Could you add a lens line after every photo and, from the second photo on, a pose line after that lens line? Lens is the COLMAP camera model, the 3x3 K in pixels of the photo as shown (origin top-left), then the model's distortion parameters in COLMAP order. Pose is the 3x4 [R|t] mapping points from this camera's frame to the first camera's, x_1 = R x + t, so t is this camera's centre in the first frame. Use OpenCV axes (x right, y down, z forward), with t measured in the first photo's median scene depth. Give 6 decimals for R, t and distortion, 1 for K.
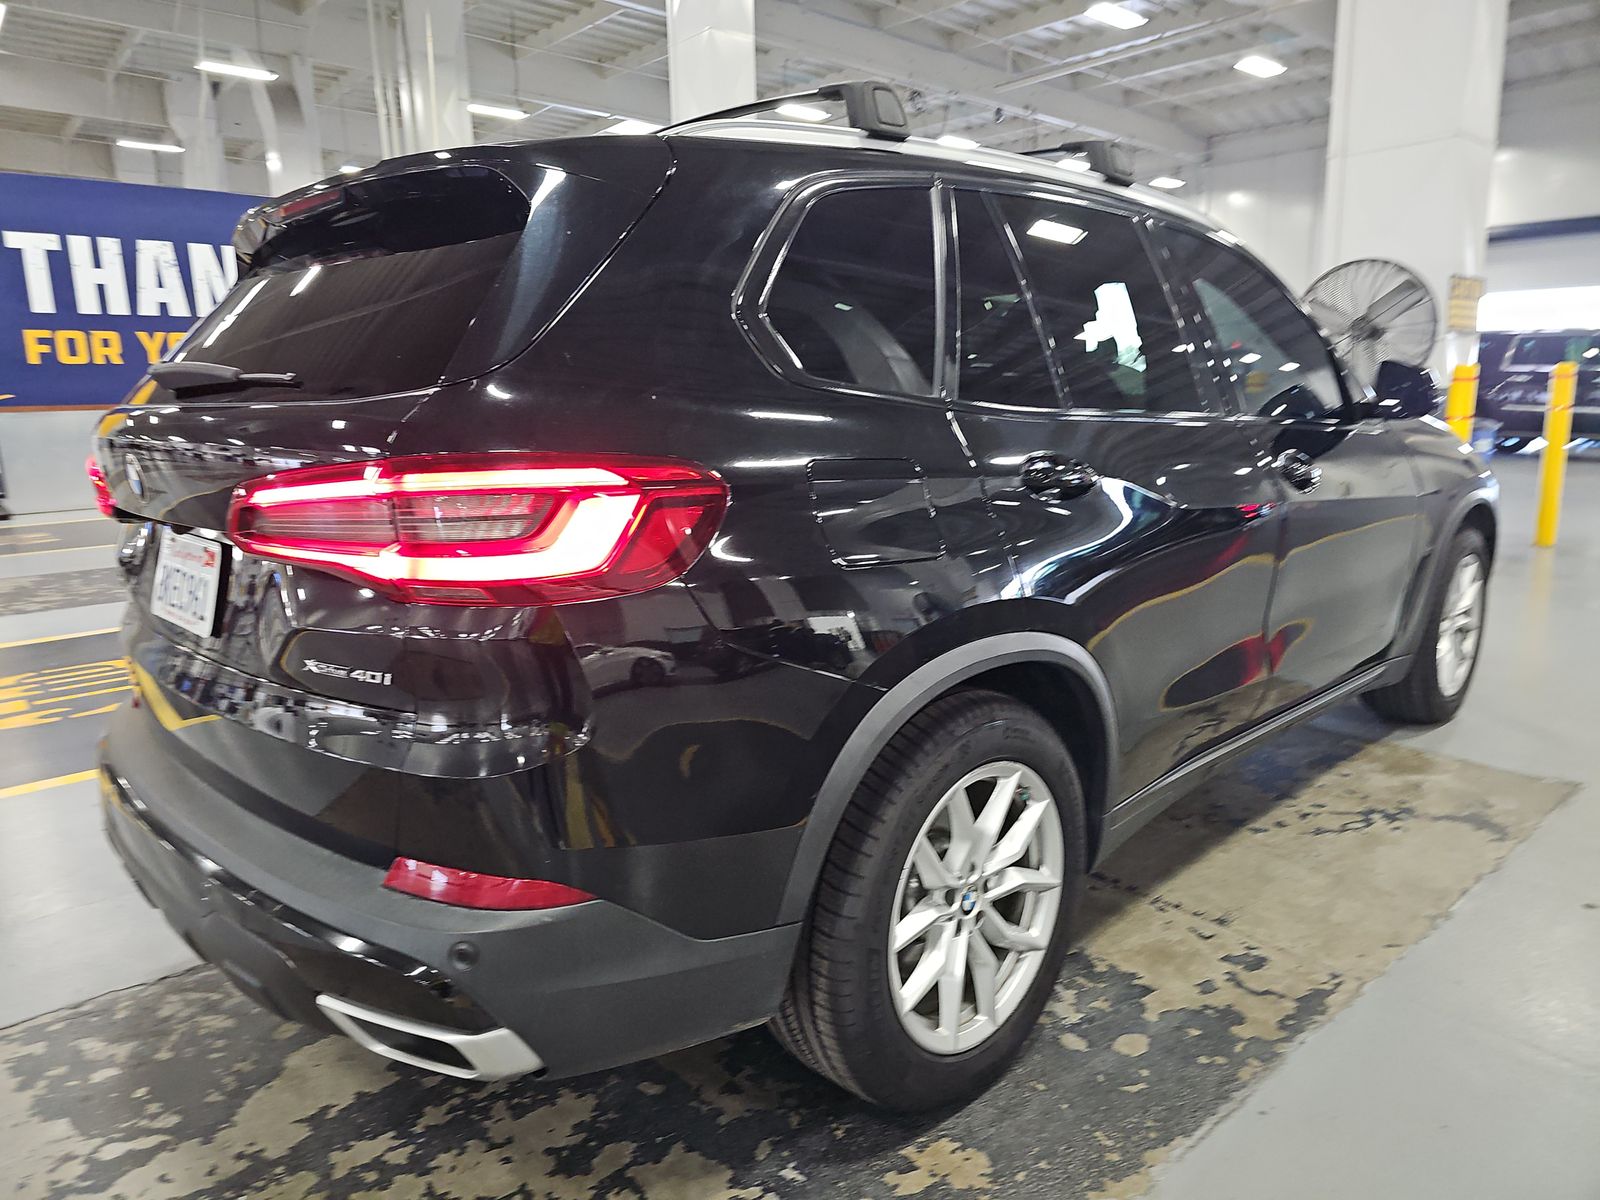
lens RADIAL K [[1042.0, 0, 795.1], [0, 1042.0, 603.2], [0, 0, 1]] dist [0.022569, -0.012465]
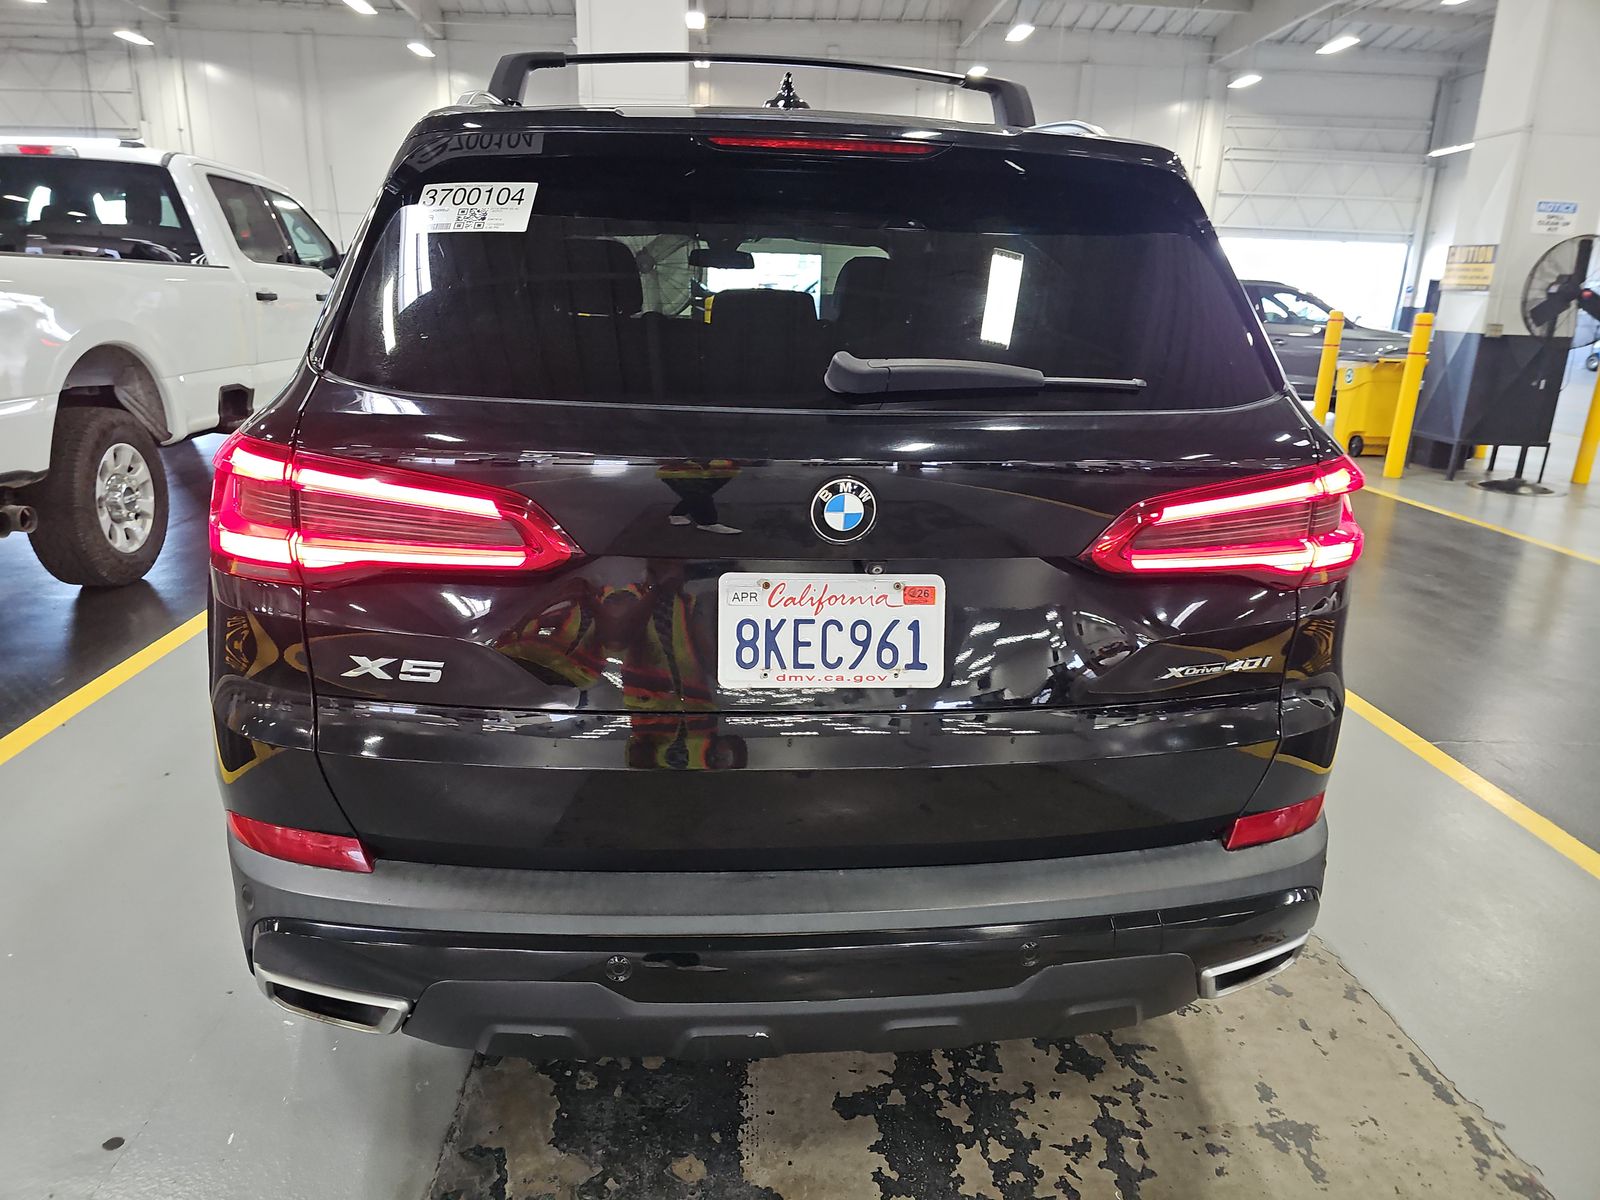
lens RADIAL K [[1042.0, 0, 785.8], [0, 1042.0, 600.0], [0, 0, 1]] dist [0.022569, -0.012465]
pose [[0.618615, -0.176565, 0.765598, -0.938659], [0.105585, 0.984265, 0.141680, -0.123681], [-0.778567, -0.006810, 0.627524, 0.425566]]
